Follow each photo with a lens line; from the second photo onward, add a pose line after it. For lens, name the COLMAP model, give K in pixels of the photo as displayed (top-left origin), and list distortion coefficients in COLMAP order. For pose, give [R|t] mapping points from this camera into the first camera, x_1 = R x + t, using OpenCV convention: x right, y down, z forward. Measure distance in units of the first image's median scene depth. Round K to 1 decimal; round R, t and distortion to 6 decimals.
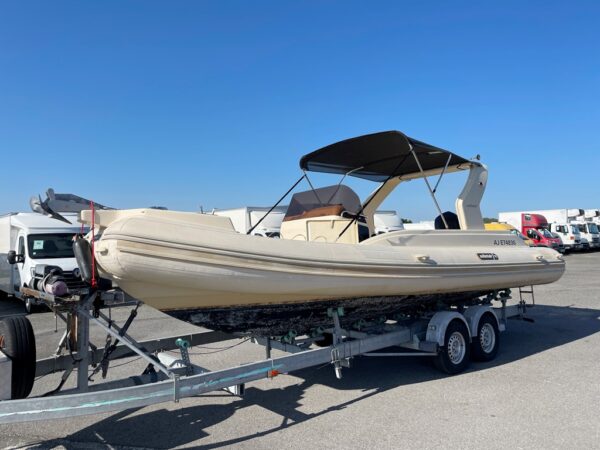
lens RADIAL K [[452.9, 0, 300.0], [0, 452.9, 225.0], [0, 0, 1]] dist [0.092976, -0.121566]
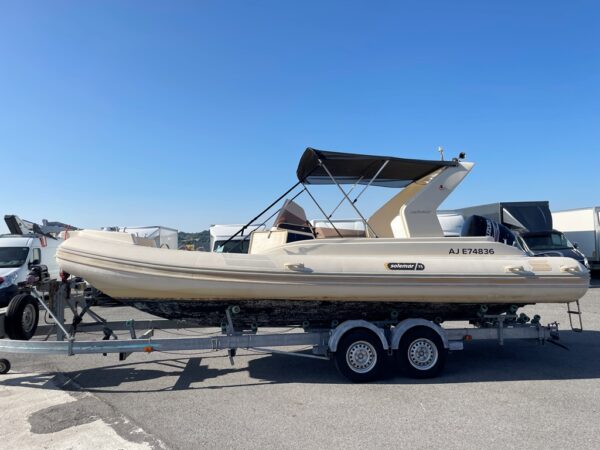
lens RADIAL K [[452.9, 0, 300.0], [0, 452.9, 225.0], [0, 0, 1]] dist [0.092976, -0.121566]
pose [[0.823602, -0.025737, -0.566583, 0.874694], [0.023546, 0.999660, -0.011182, -0.013462], [0.566679, -0.004131, 0.823929, 0.111711]]
